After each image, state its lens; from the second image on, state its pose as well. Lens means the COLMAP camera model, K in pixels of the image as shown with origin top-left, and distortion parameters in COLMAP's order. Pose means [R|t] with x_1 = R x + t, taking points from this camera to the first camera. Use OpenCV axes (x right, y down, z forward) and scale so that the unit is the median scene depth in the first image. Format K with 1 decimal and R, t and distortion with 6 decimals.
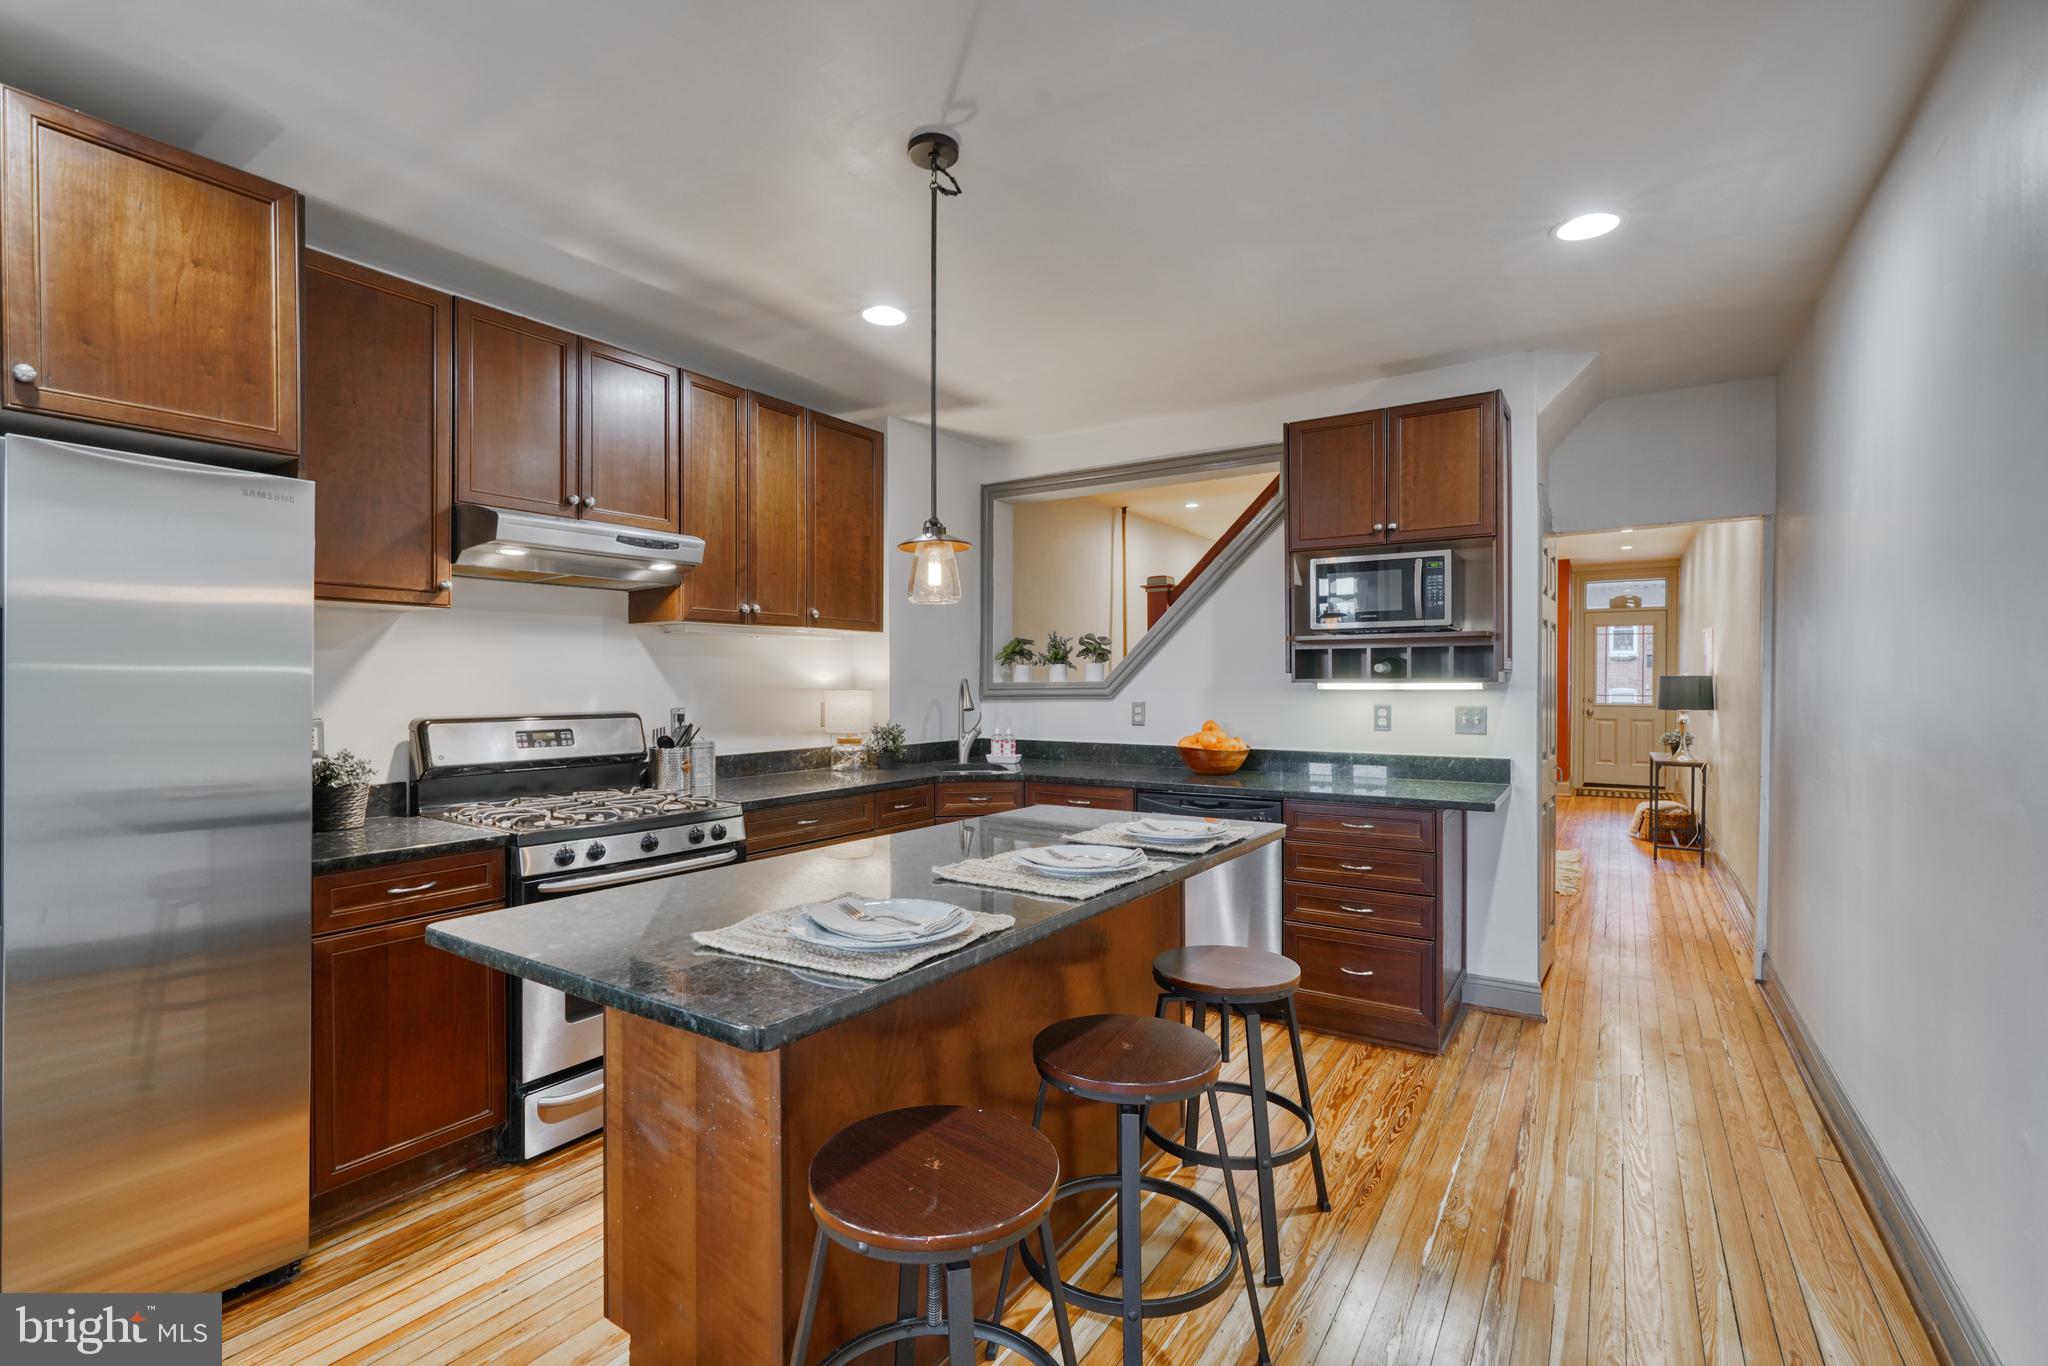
lens RADIAL K [[925.5, 0, 1010.4], [0, 925.5, 682.9], [0, 0, 1]] dist [-0.012507, 0.005318]
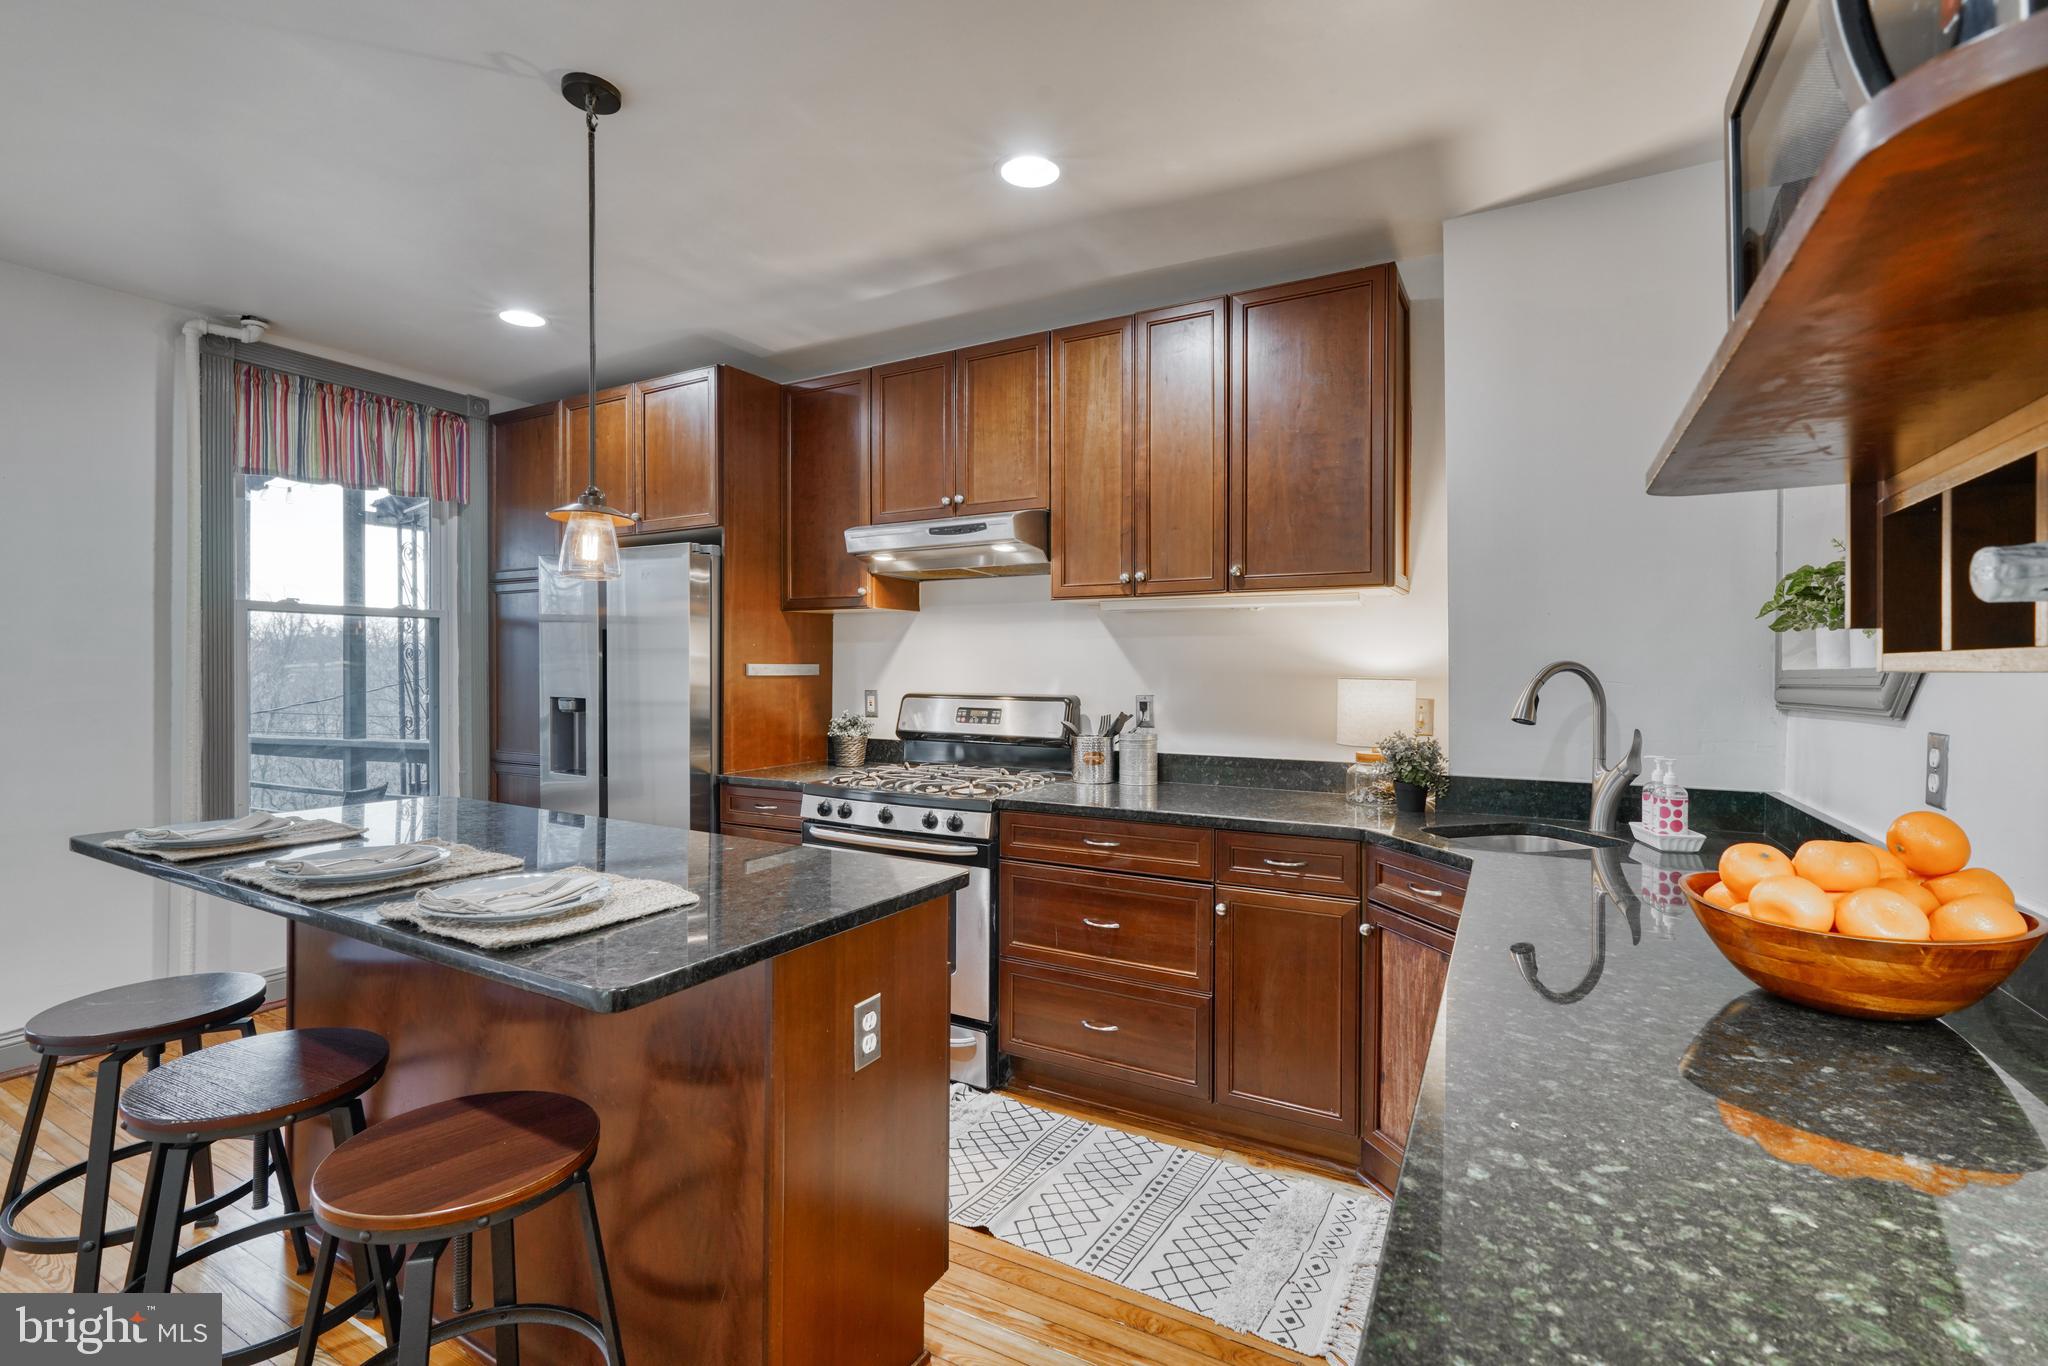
lens RADIAL K [[925.5, 0, 1018.4], [0, 925.5, 673.7], [0, 0, 1]] dist [-0.012507, 0.005318]
pose [[0.076496, 0.009556, -0.997024, 0.555570], [-0.005271, 0.999944, 0.009180, -0.001393], [0.997056, 0.004553, 0.076543, 0.863233]]
